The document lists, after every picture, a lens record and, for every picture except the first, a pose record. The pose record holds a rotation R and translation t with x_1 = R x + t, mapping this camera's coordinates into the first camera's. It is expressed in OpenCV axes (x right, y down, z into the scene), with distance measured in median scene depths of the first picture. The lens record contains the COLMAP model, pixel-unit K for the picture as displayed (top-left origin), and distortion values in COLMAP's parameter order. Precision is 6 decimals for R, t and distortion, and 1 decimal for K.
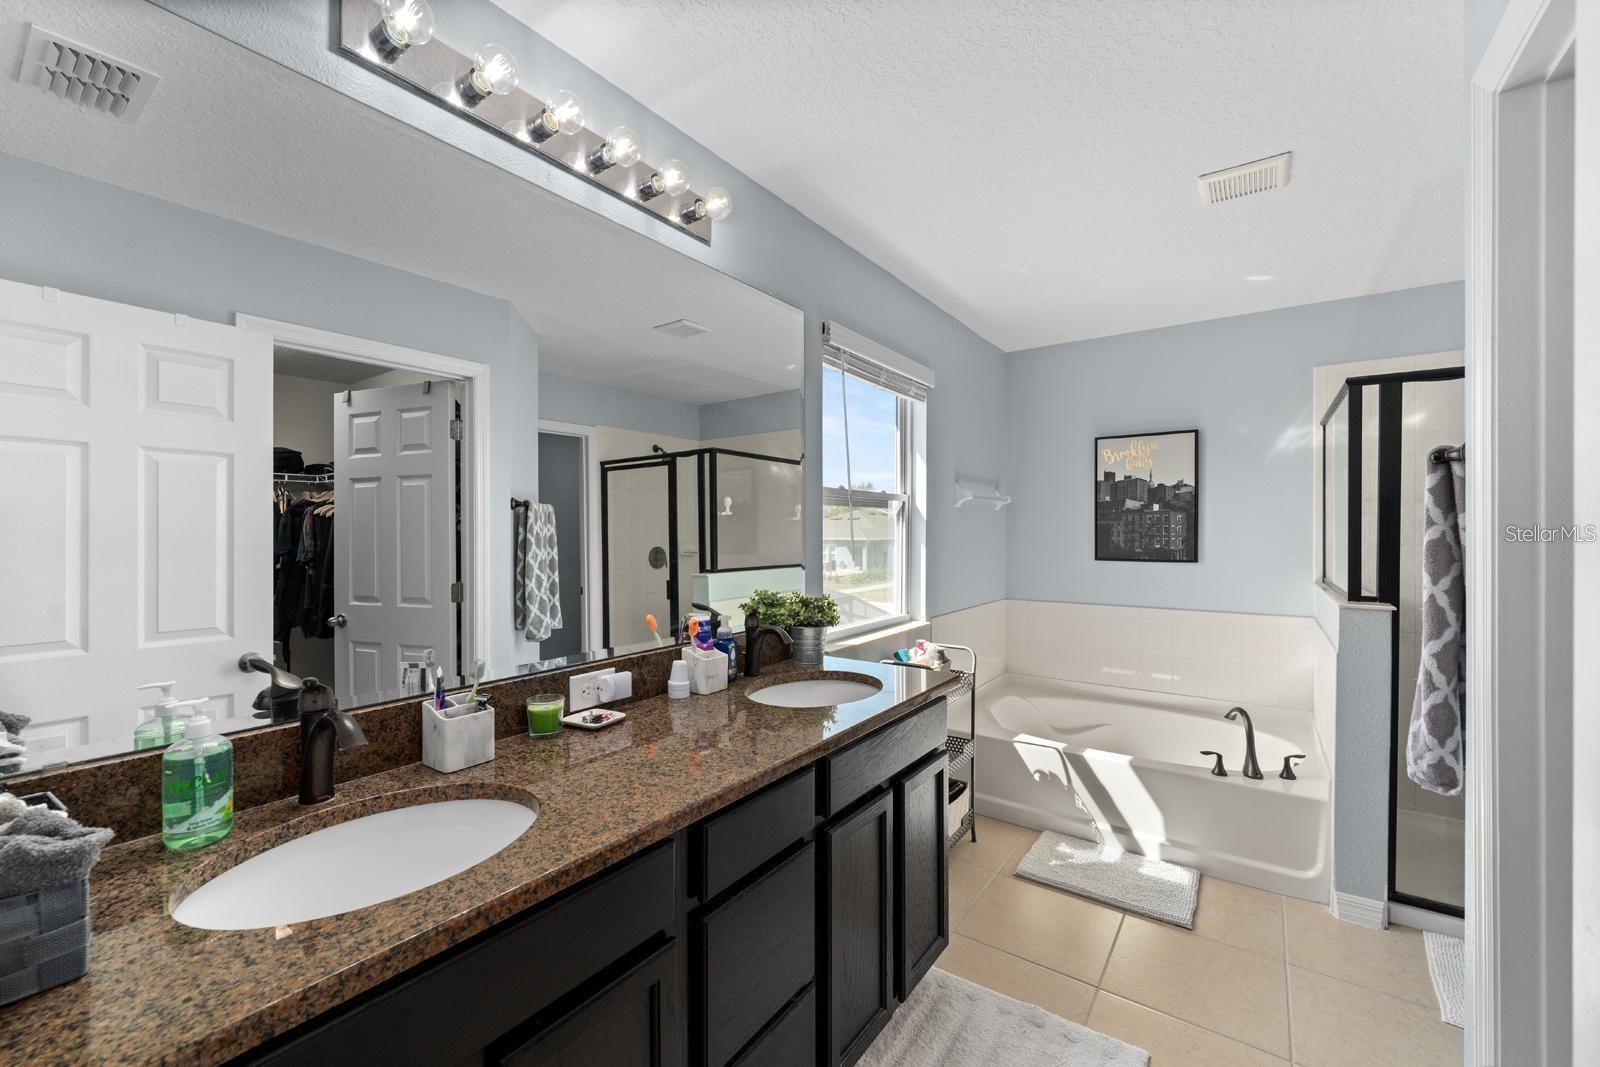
lens RADIAL K [[649.4, 0, 801.2], [0, 649.4, 530.9], [0, 0, 1]] dist [-0.000037, -0.000572]
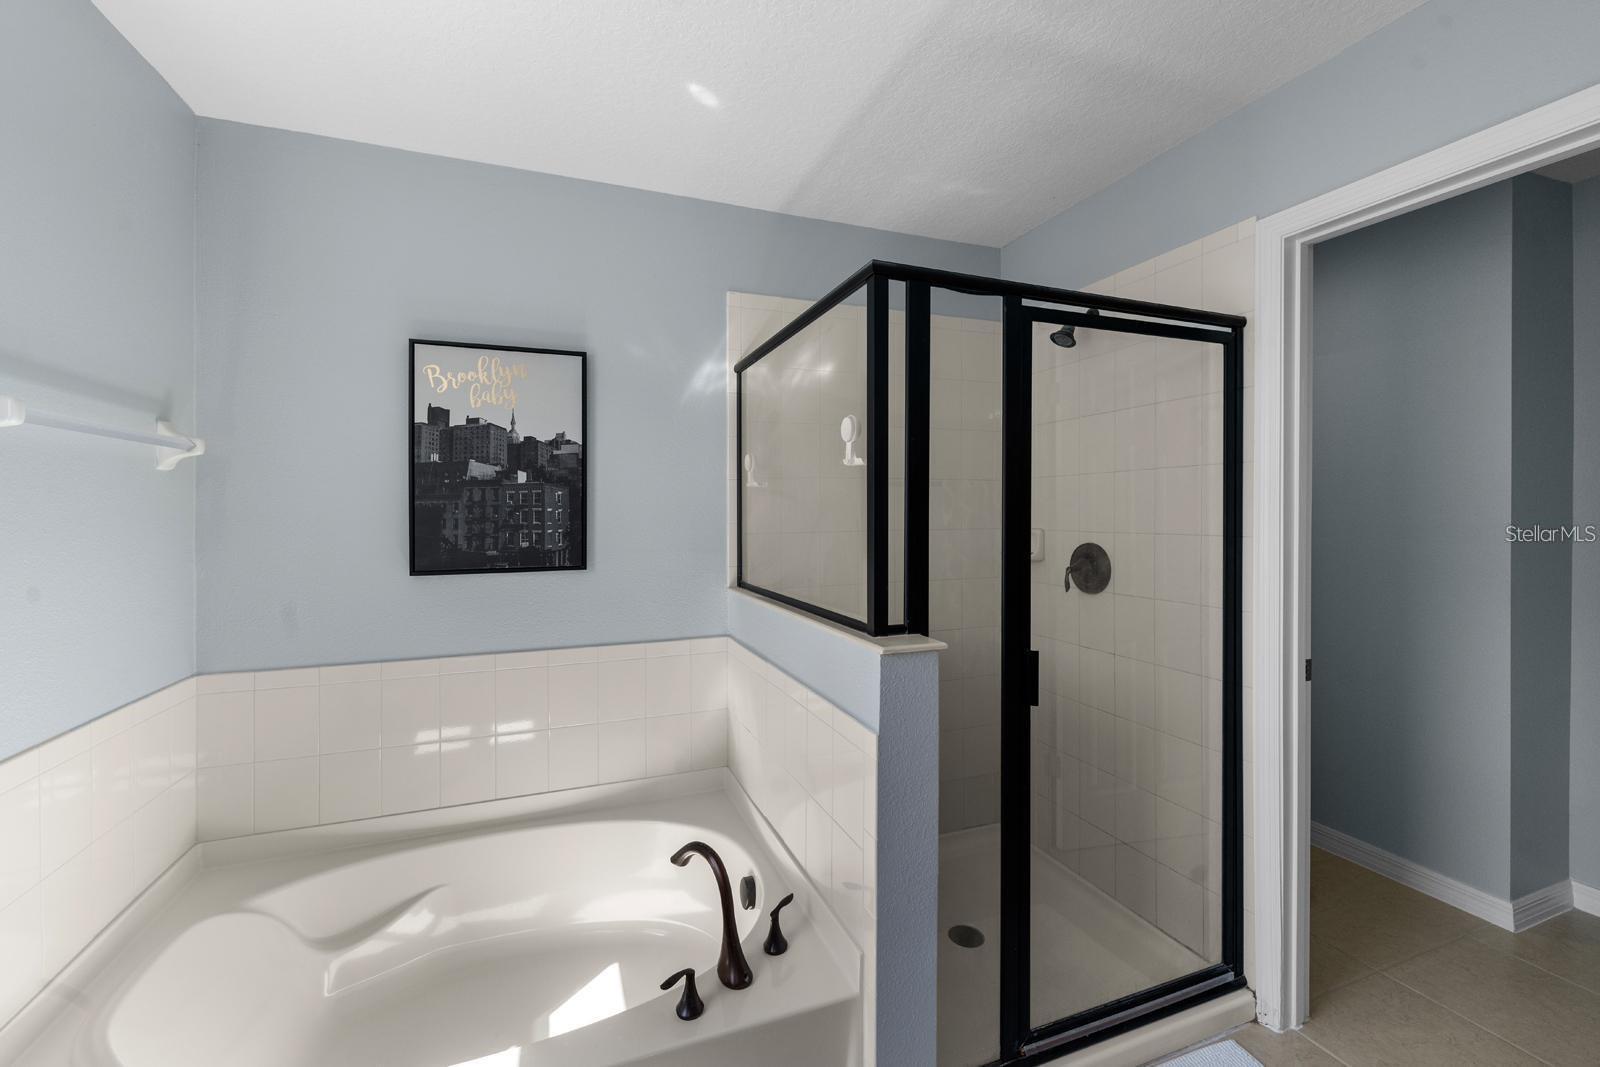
lens RADIAL K [[649.4, 0, 785.5], [0, 649.4, 513.1], [0, 0, 1]] dist [-0.000037, -0.000572]
pose [[0.564177, -0.002448, 0.825650, 0.203243], [0.003669, 0.999993, 0.000458, -0.003676], [-0.825646, 0.002771, 0.564182, 0.482975]]
